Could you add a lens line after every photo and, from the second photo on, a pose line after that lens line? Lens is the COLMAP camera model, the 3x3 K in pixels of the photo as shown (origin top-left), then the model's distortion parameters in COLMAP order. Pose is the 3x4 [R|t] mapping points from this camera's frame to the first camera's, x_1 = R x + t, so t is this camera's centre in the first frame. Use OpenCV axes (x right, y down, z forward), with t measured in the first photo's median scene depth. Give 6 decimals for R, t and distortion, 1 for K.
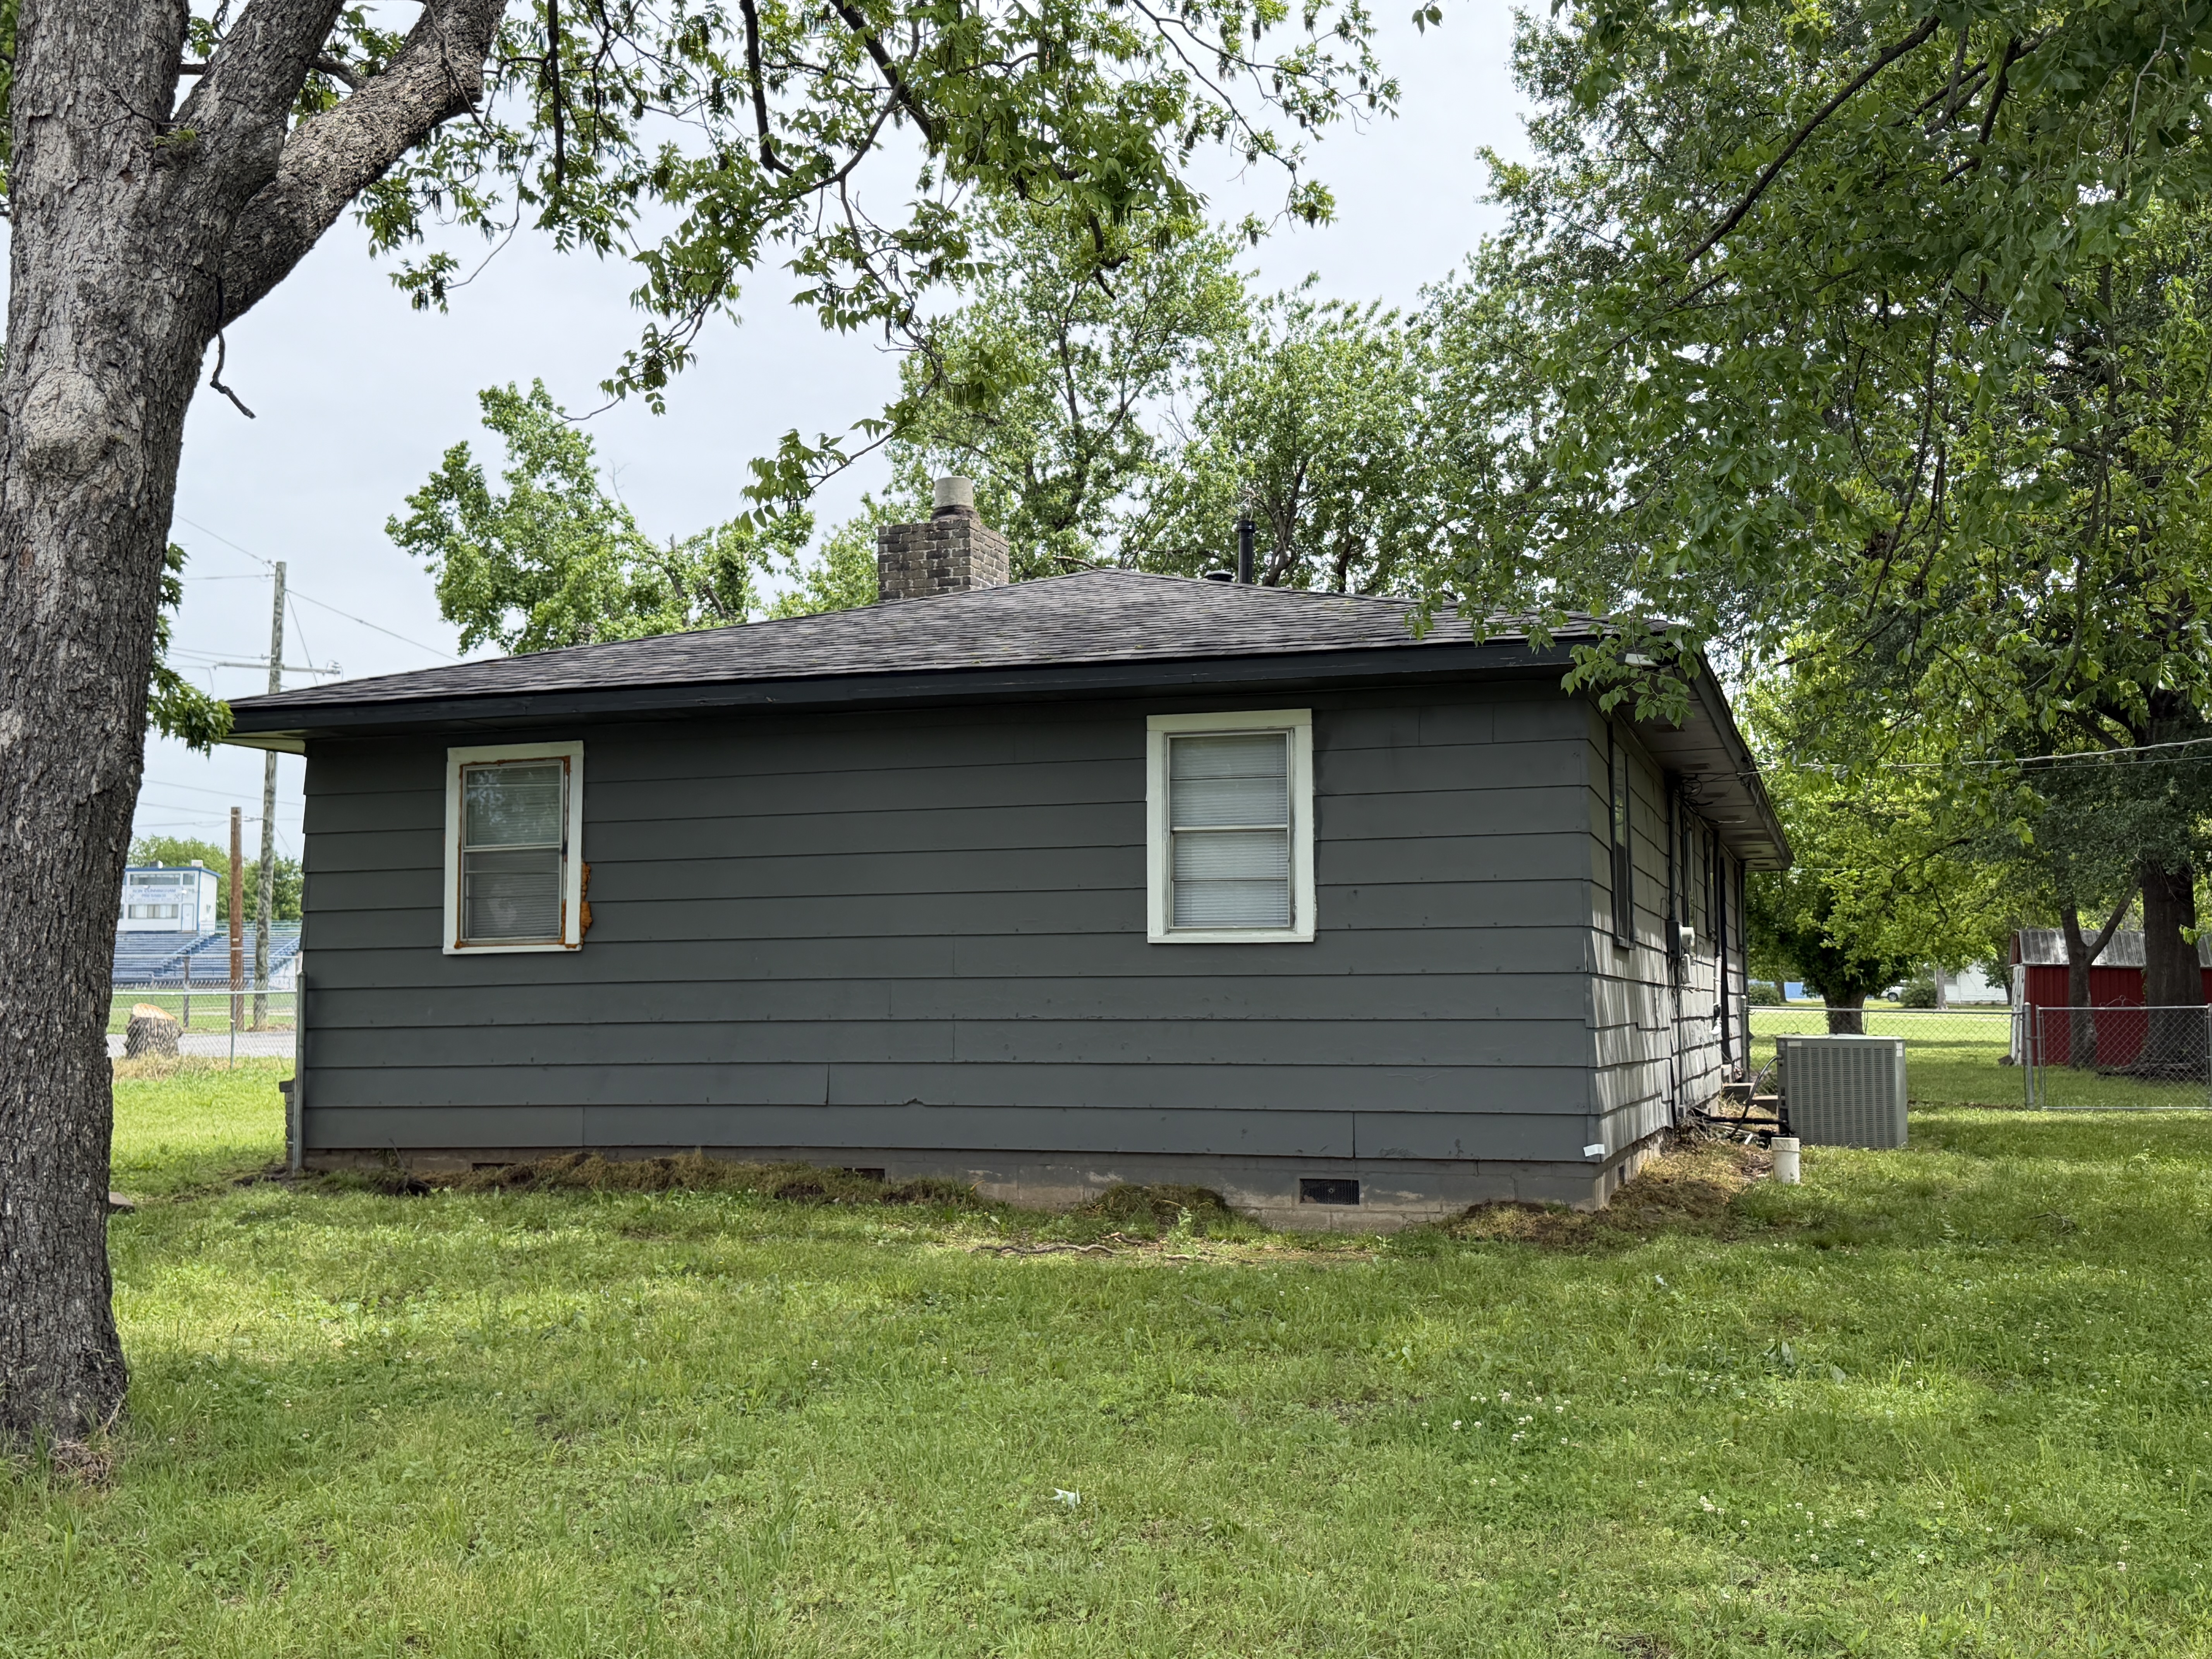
lens RADIAL K [[2268.2, 0, 1163.6], [0, 2268.2, 825.7], [0, 0, 1]] dist [0.228430, -0.131217]
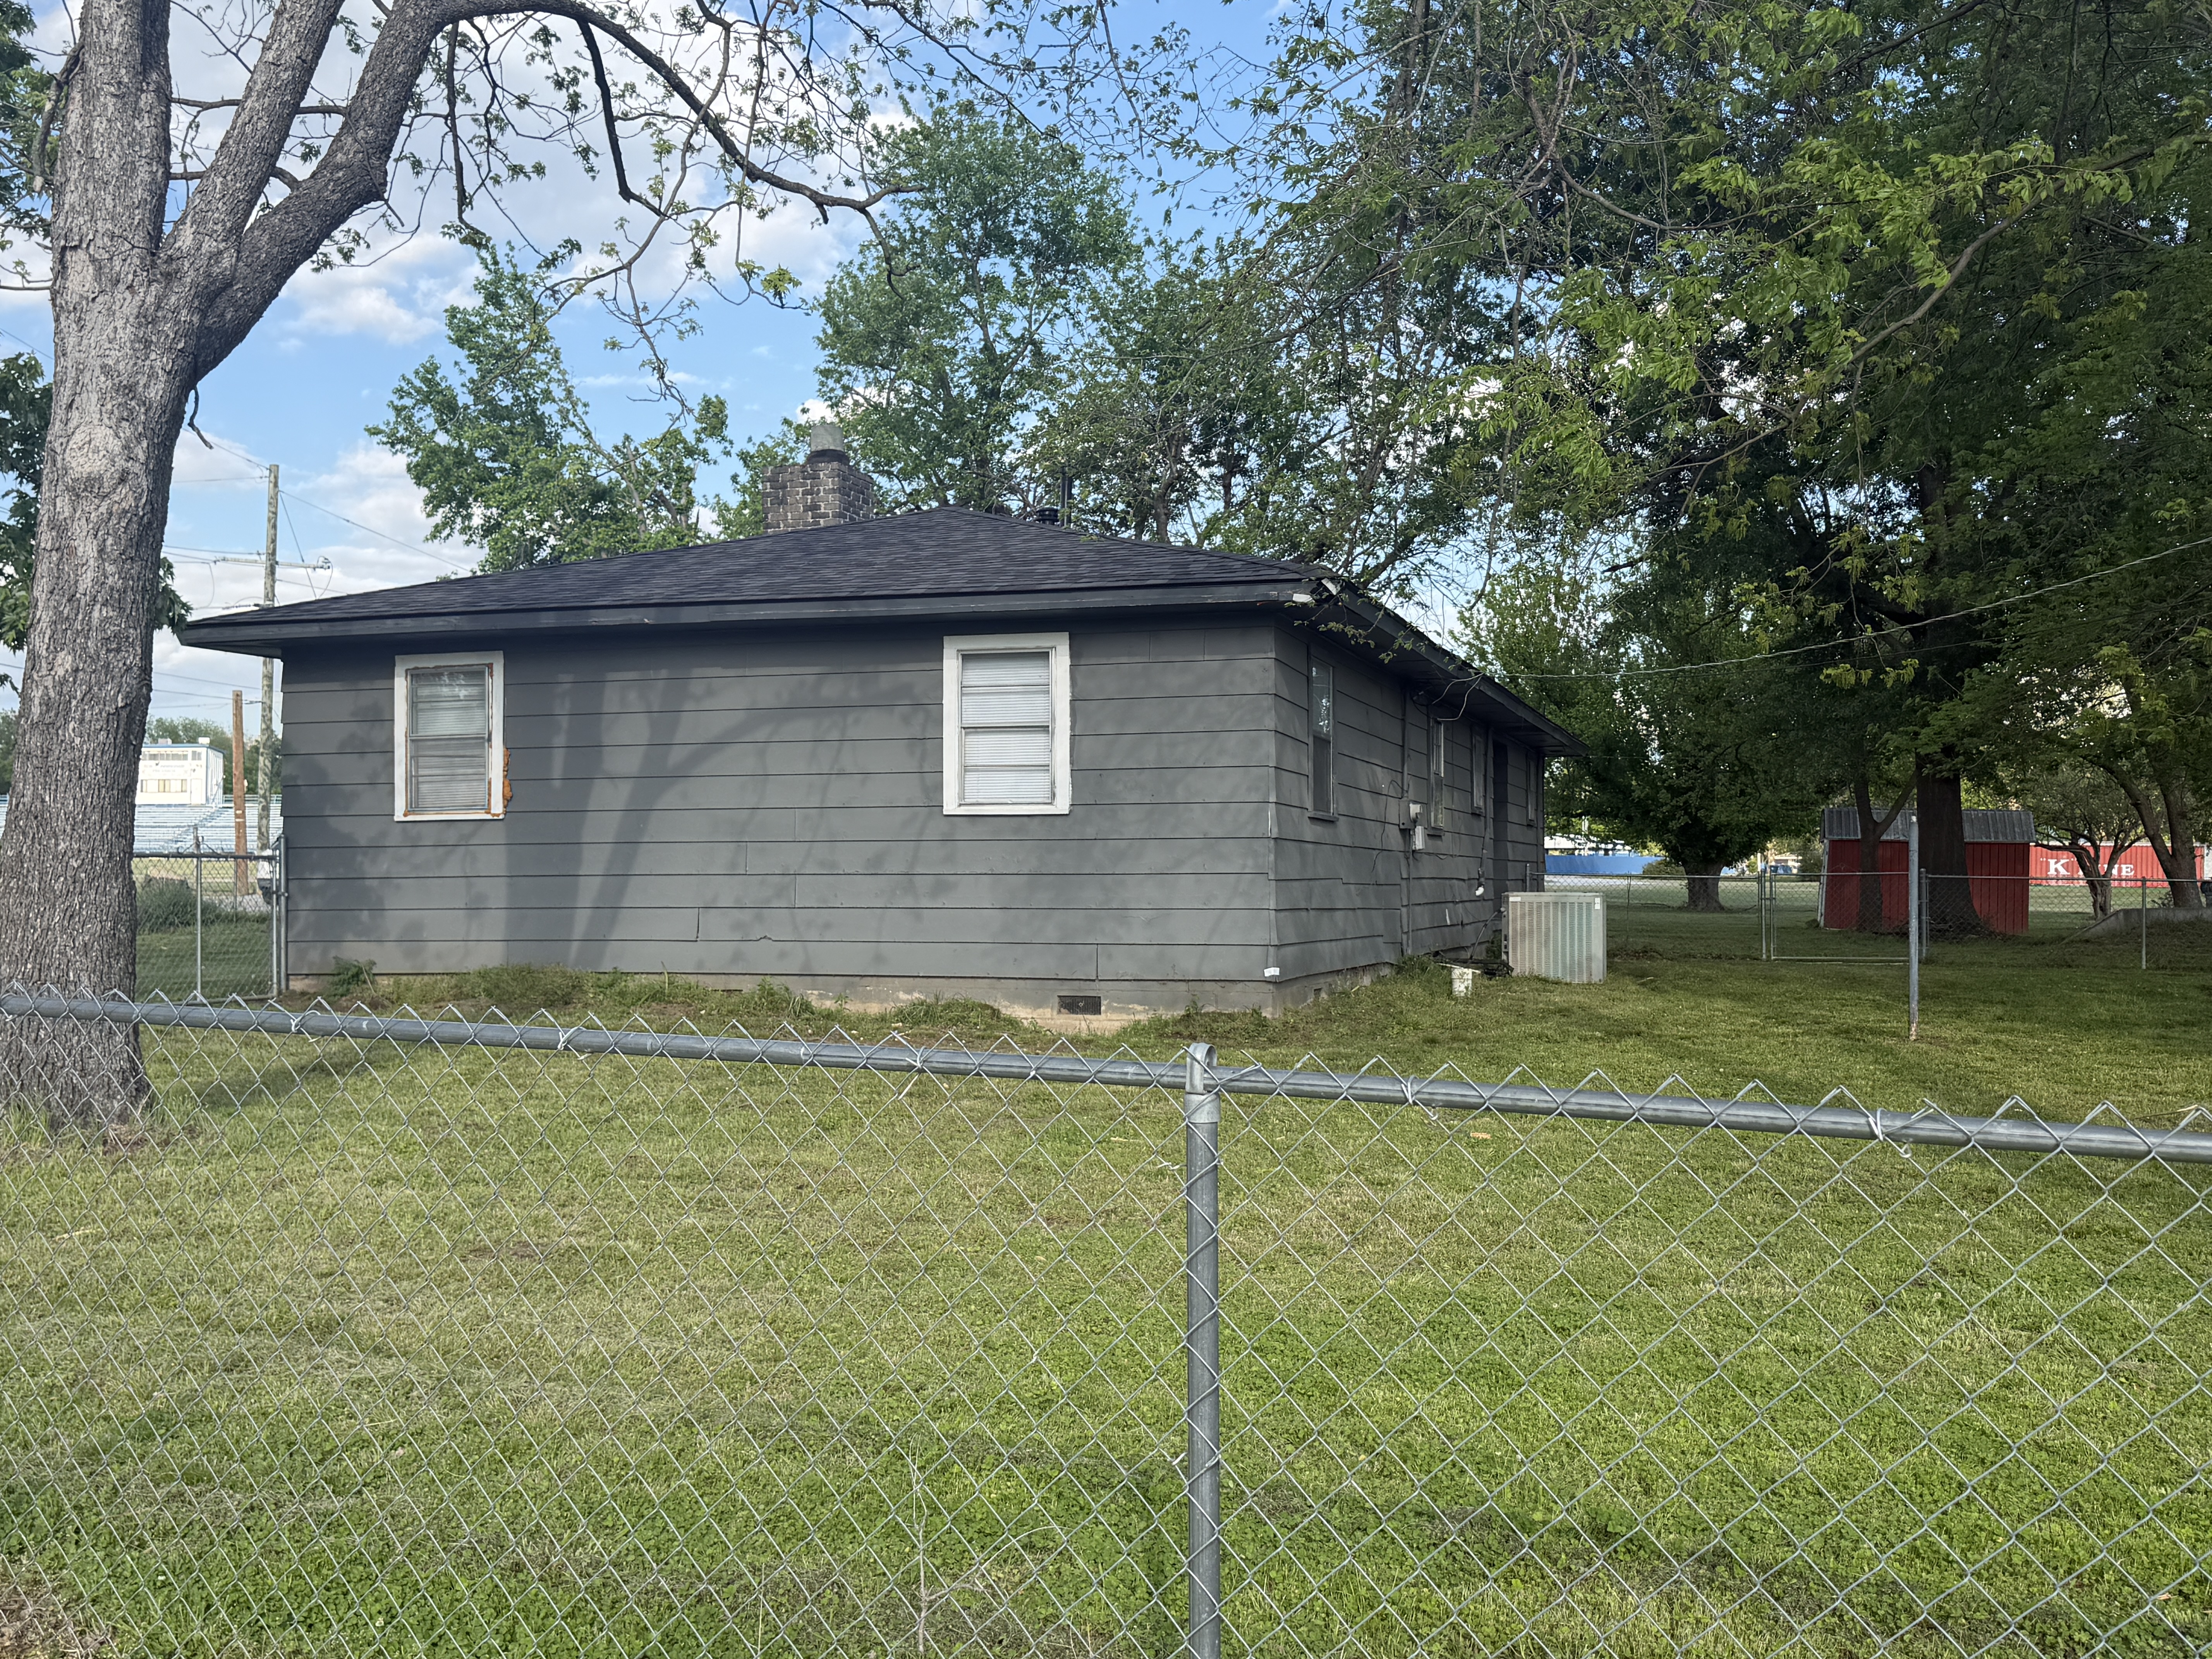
lens RADIAL K [[2141.9, 0, 1106.0], [0, 2141.9, 829.5], [0, 0, 1]] dist [0.181711, -0.008015]
pose [[0.999996, 0.000769, -0.002607, 0.089712], [-0.000622, 0.998434, 0.055943, -0.007653], [0.002646, -0.055941, 0.998431, -0.208166]]
